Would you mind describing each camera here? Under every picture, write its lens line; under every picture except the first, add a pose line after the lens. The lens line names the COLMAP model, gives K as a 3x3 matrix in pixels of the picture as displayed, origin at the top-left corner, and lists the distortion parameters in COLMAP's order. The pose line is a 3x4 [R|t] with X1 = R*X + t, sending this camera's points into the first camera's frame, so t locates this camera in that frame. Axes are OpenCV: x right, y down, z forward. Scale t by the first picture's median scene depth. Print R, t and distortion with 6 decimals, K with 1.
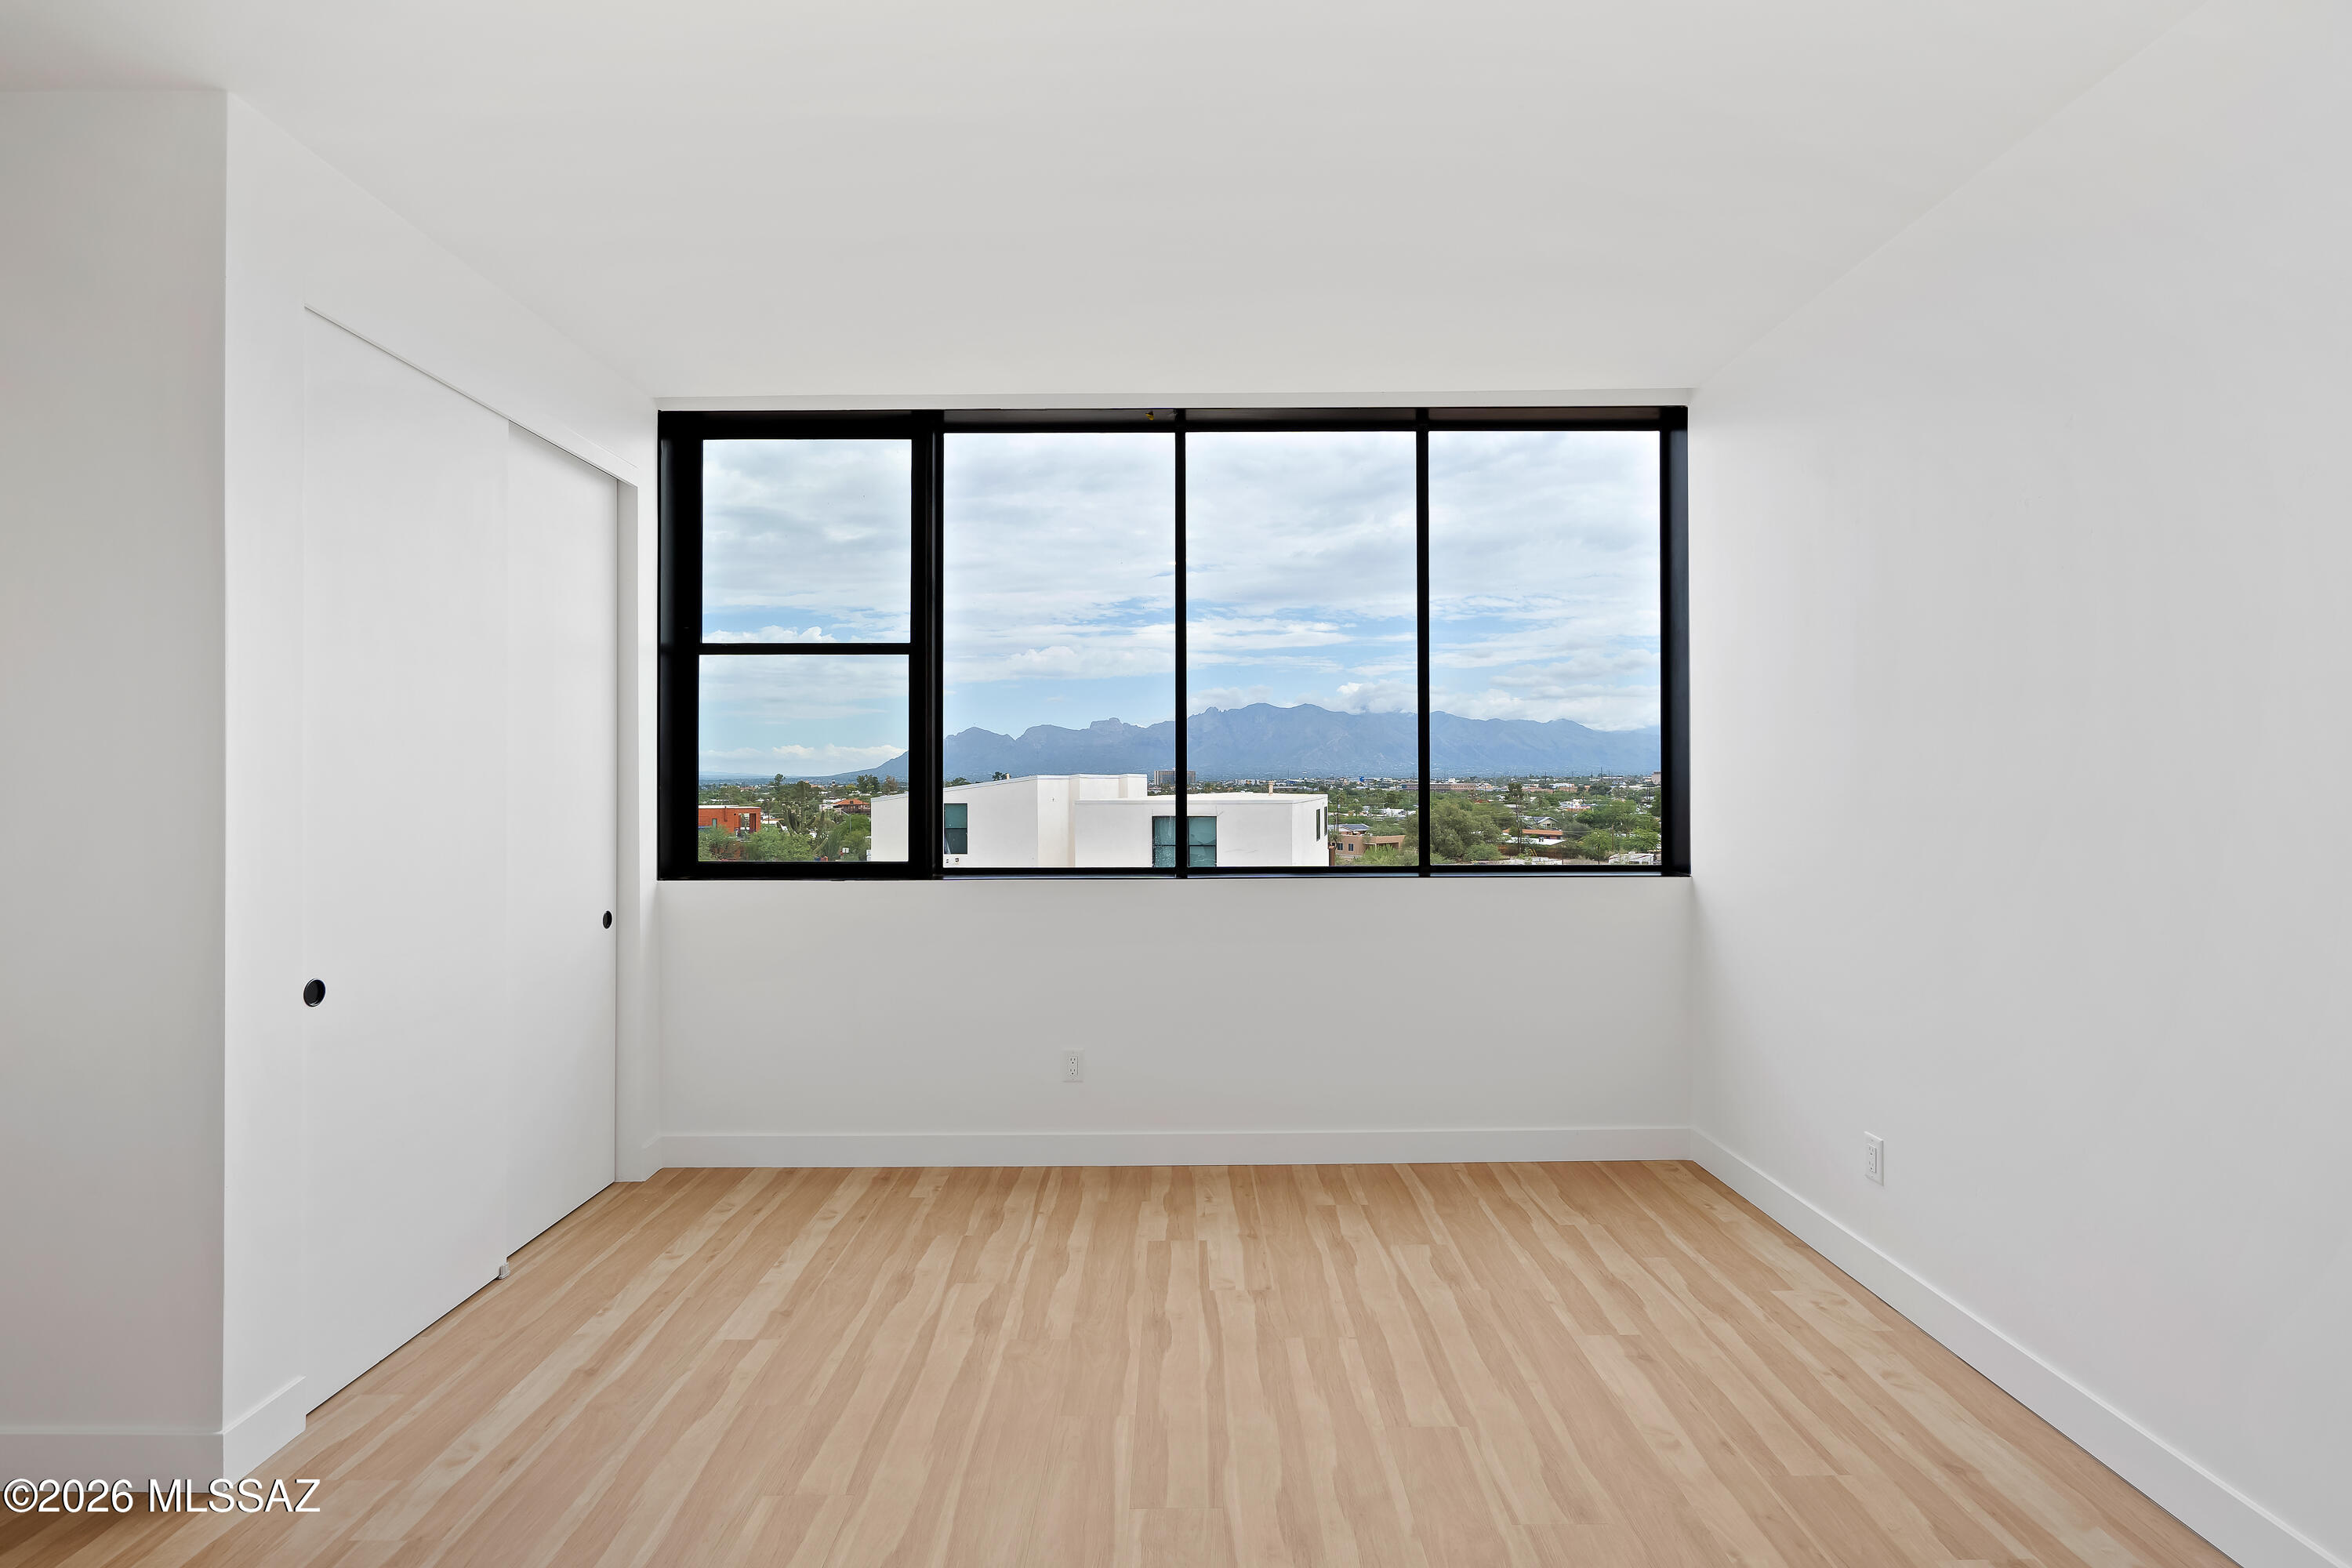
lens RADIAL K [[1104.0, 0, 1188.1], [0, 1104.0, 777.7], [0, 0, 1]] dist [-0.000461, 0.001460]
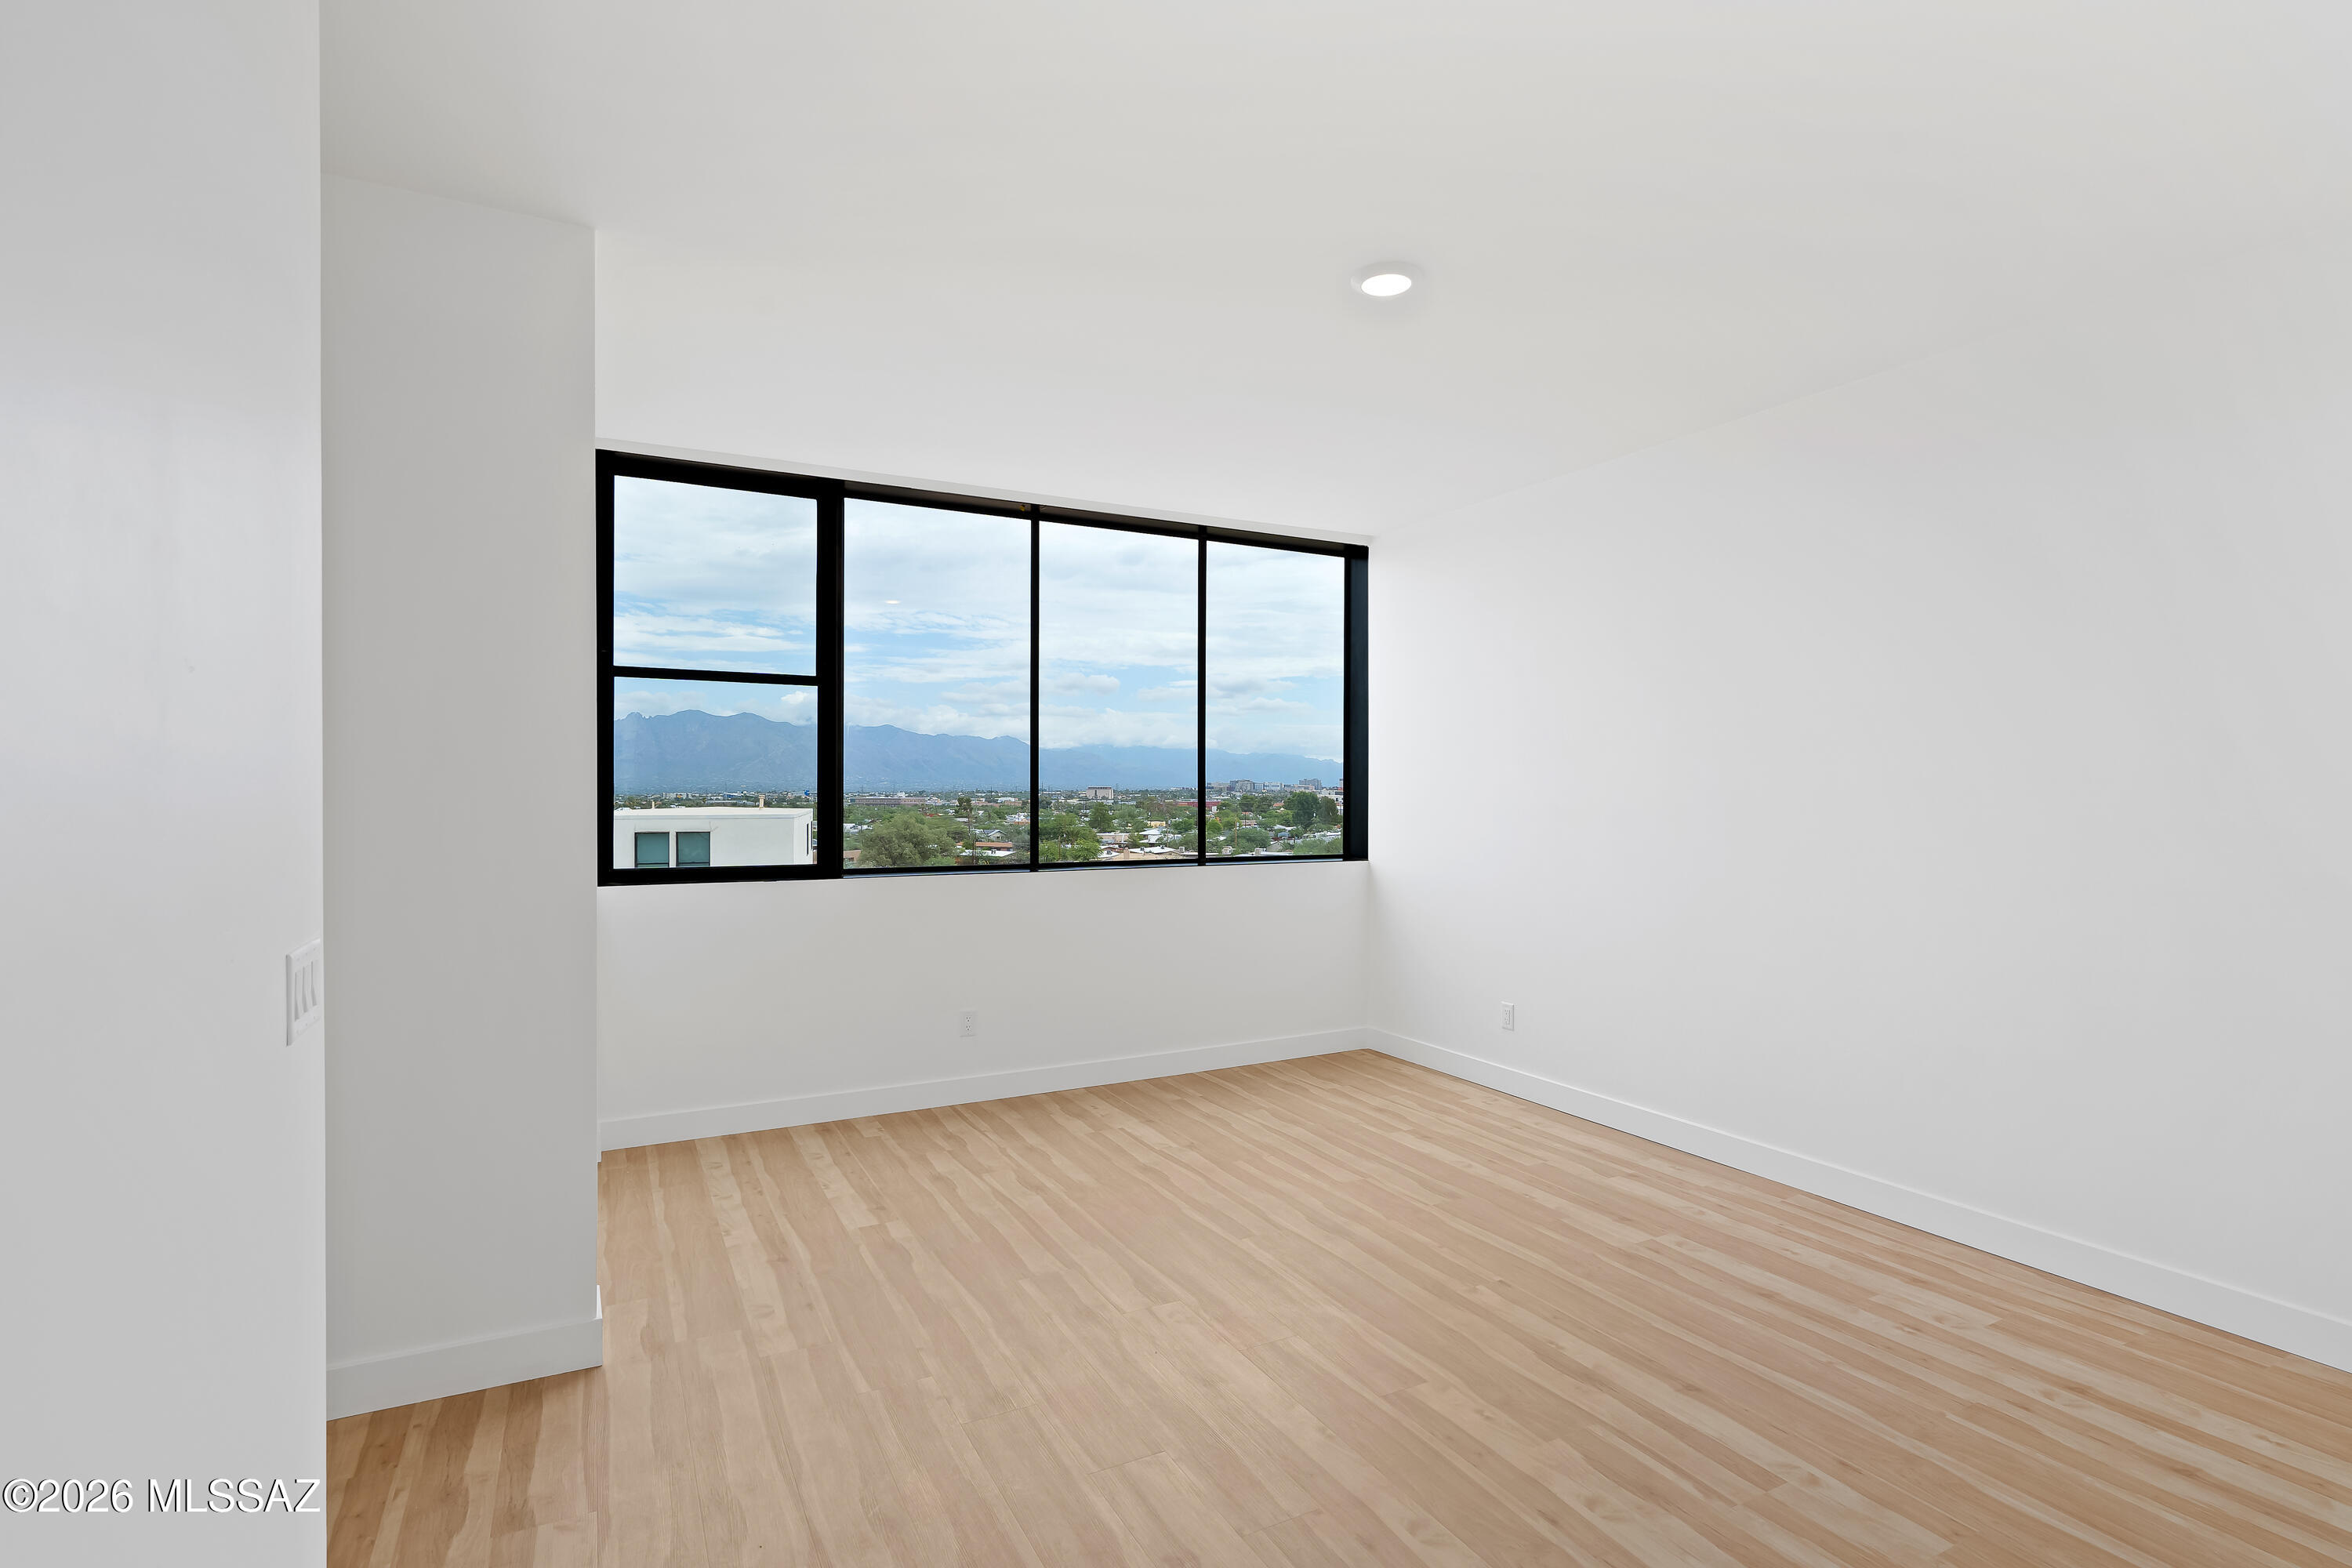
lens RADIAL K [[1104.0, 0, 1173.7], [0, 1104.0, 799.1], [0, 0, 1]] dist [-0.000461, 0.001460]
pose [[0.888148, 0.002104, 0.459553, -0.475429], [-0.005143, 0.999972, 0.005362, -0.000652], [-0.459529, -0.007125, 0.888134, -0.216709]]
